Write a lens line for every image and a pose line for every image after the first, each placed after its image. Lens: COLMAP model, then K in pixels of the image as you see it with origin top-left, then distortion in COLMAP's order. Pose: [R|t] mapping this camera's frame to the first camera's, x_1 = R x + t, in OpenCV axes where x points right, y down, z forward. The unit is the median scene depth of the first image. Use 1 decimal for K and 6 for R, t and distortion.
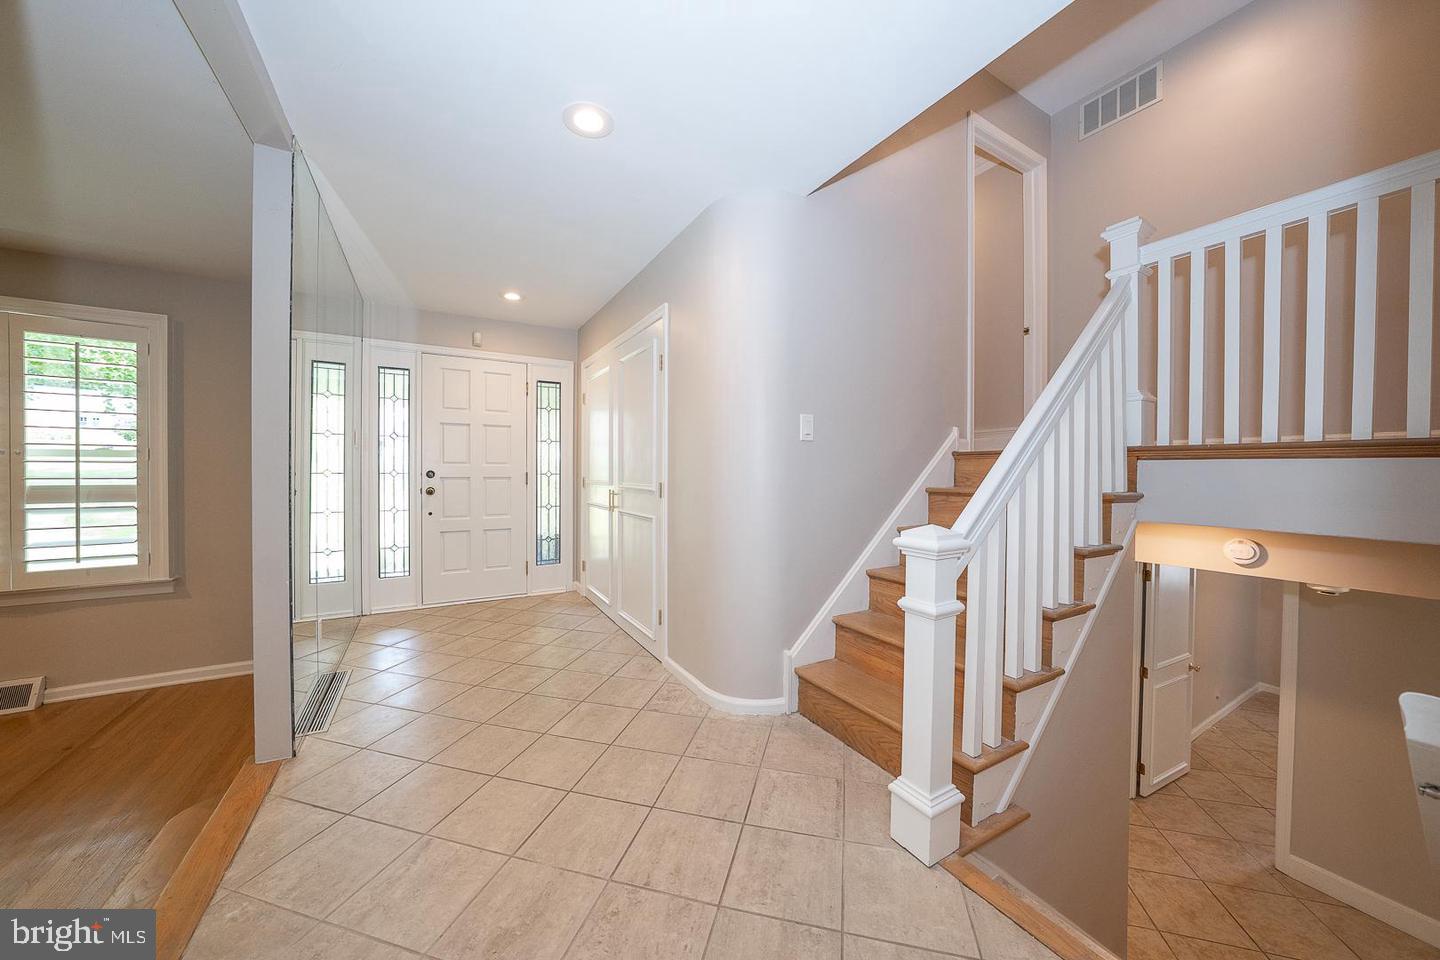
lens RADIAL K [[493.5, 0, 717.0], [0, 493.5, 478.3], [0, 0, 1]] dist [-0.022536, 0.003800]
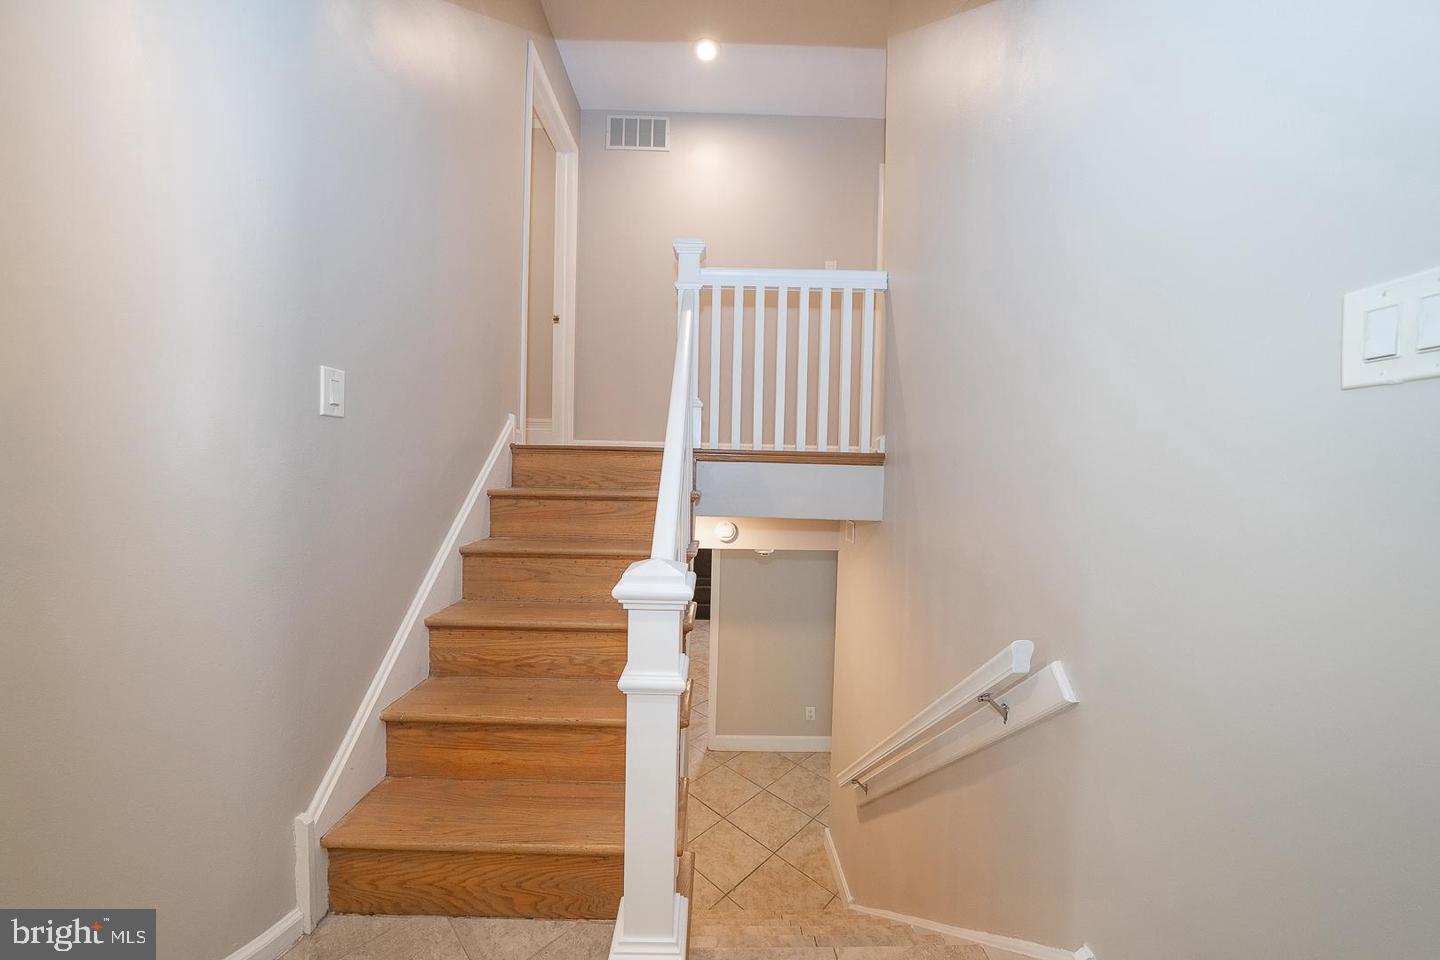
lens RADIAL K [[493.5, 0, 719.5], [0, 493.5, 478.6], [0, 0, 1]] dist [-0.022536, 0.003800]
pose [[0.485528, -0.018223, 0.874031, -0.086987], [-0.005001, 0.999708, 0.023622, -0.023359], [-0.874207, -0.015840, 0.485296, 0.381884]]
